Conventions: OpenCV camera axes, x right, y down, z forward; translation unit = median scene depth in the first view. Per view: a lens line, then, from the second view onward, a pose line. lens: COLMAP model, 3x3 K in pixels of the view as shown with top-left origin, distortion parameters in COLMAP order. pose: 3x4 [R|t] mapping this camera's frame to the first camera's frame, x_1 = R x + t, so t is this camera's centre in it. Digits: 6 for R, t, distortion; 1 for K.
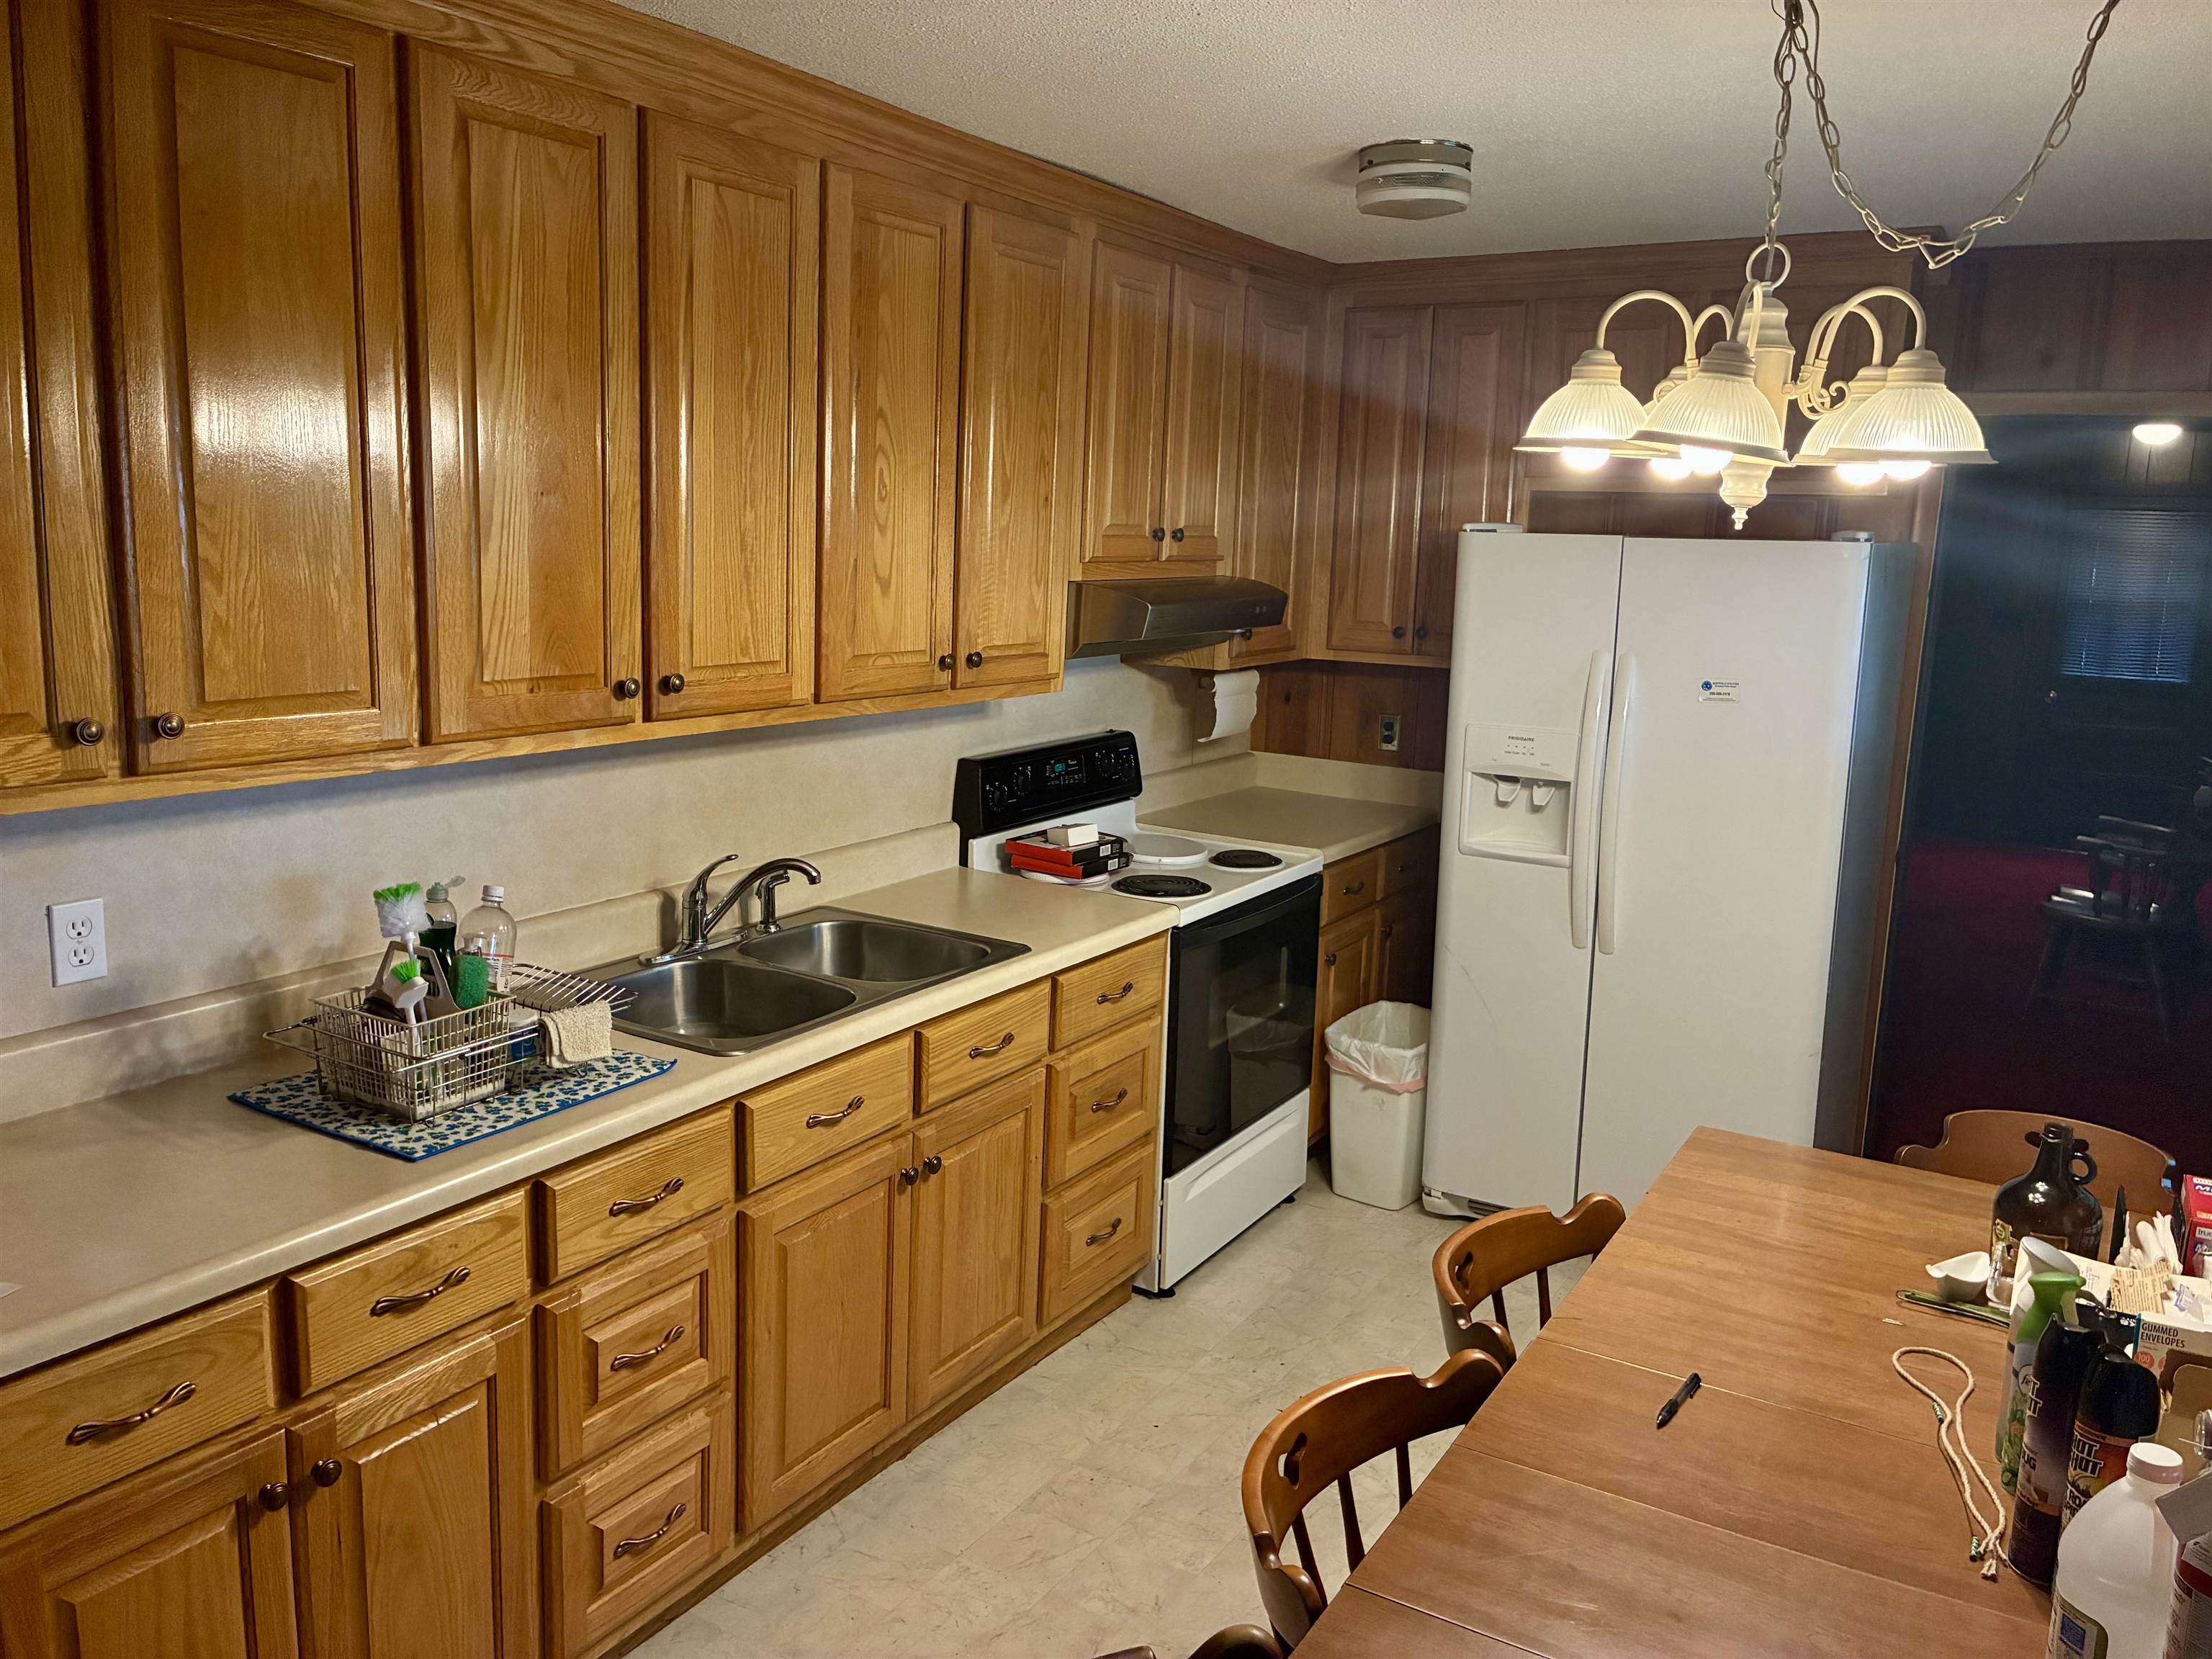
lens RADIAL K [[1694.3, 0, 1118.2], [0, 1694.3, 823.6], [0, 0, 1]] dist [0.078749, -0.087832]
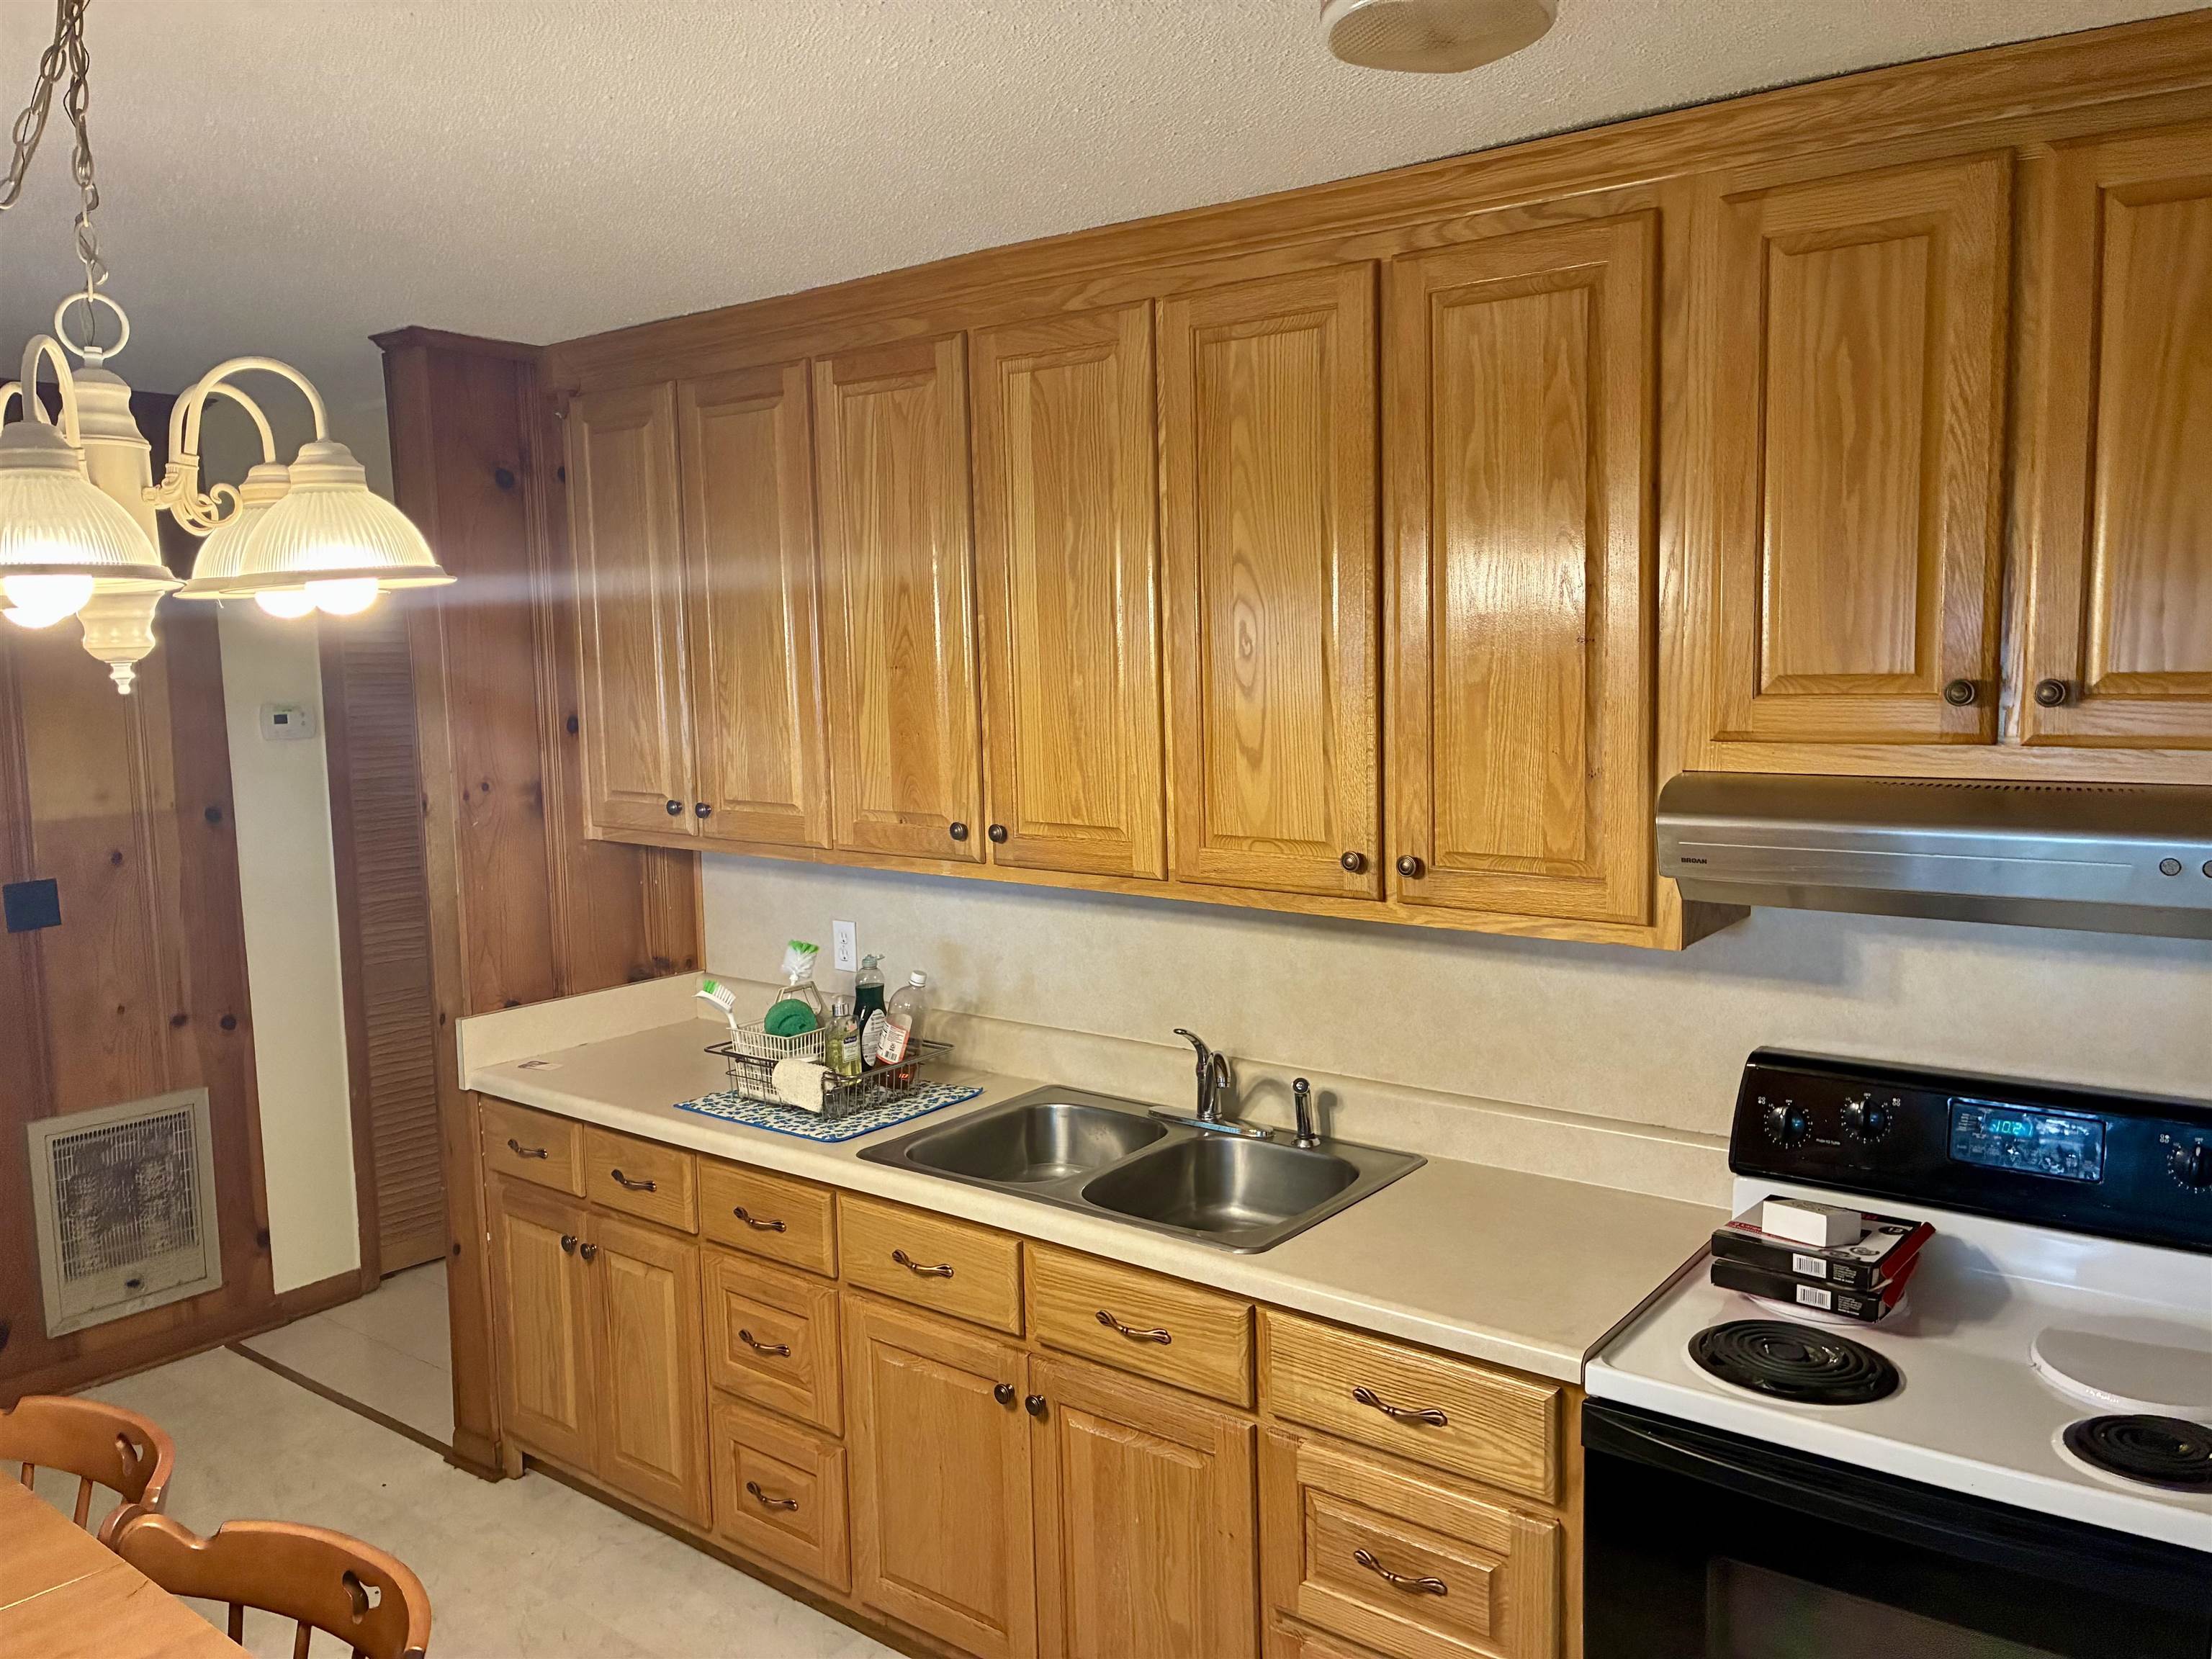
lens RADIAL K [[1694.3, 0, 1118.2], [0, 1694.3, 823.6], [0, 0, 1]] dist [0.078749, -0.087832]
pose [[-0.125352, 0.073107, -0.989415, 0.737552], [-0.163964, 0.982041, 0.093335, -0.184536], [0.978470, 0.173928, -0.111114, 1.087038]]
